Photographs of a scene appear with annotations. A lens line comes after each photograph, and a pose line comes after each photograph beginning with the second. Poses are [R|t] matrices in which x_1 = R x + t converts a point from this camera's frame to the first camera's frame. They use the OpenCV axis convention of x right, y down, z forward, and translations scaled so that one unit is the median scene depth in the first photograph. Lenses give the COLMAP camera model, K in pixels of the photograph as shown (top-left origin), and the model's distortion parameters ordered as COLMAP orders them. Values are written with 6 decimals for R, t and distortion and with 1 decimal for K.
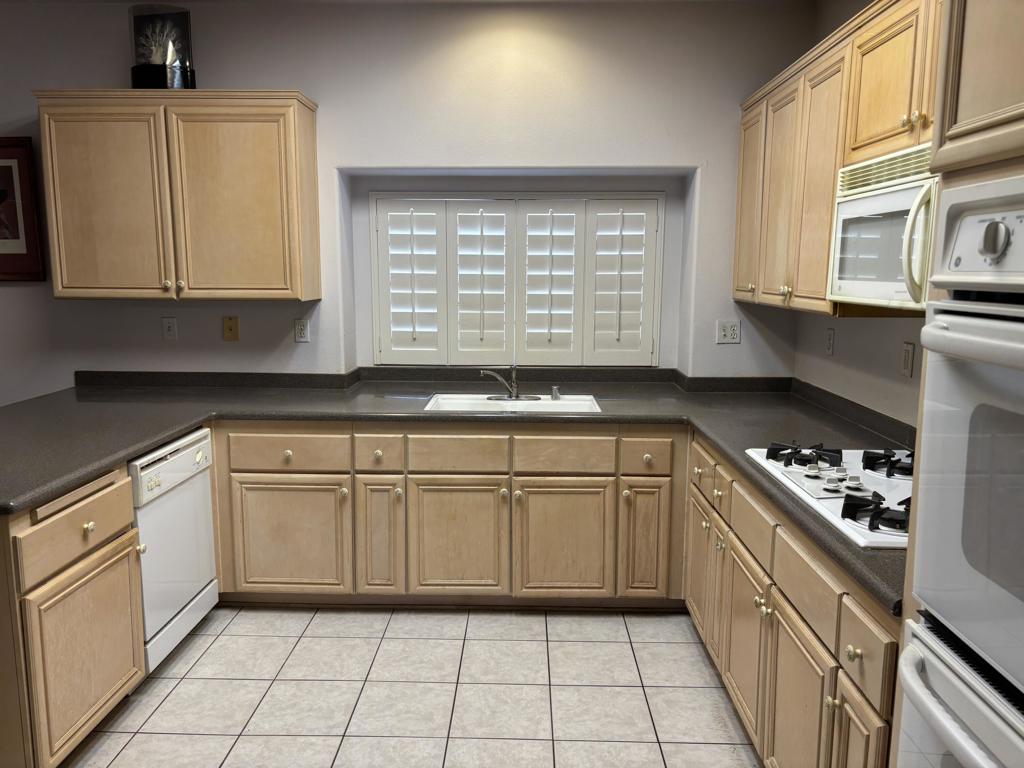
lens RADIAL K [[786.3, 0, 512.0], [0, 786.3, 384.0], [0, 0, 1]] dist [0.015326, 0.000317]
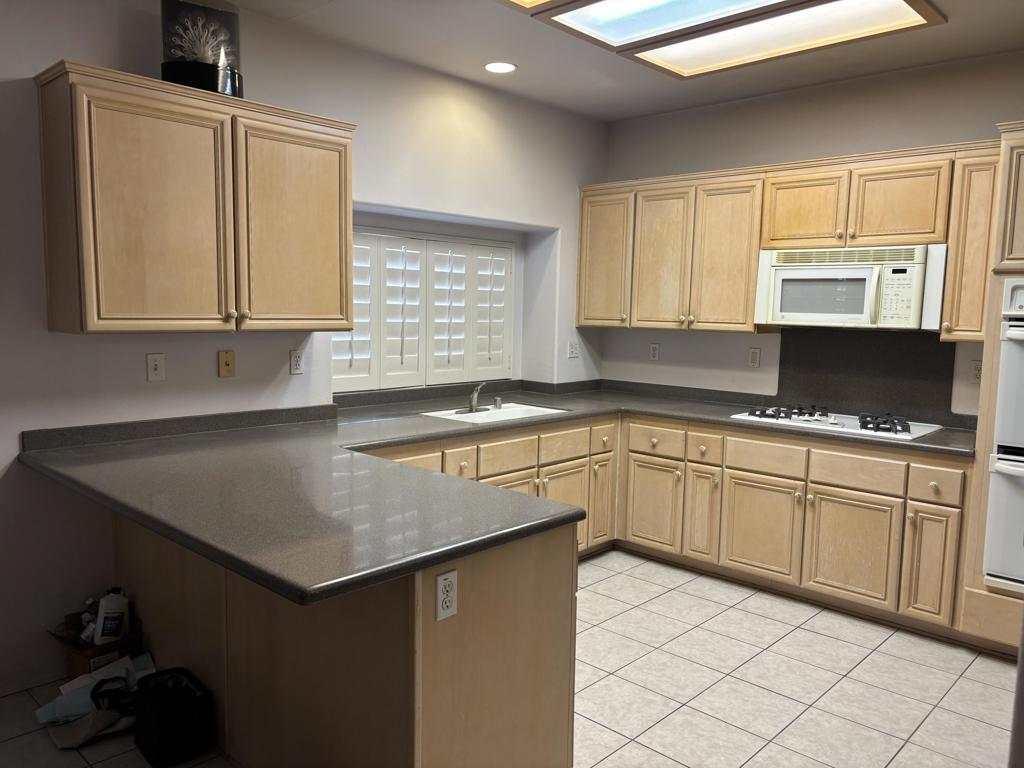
lens RADIAL K [[786.3, 0, 512.0], [0, 786.3, 384.0], [0, 0, 1]] dist [0.015326, 0.000317]
pose [[0.657744, -0.067020, 0.750254, -0.838403], [0.092712, 0.995664, 0.007663, -0.025118], [-0.747514, 0.064517, 0.661105, 0.179480]]
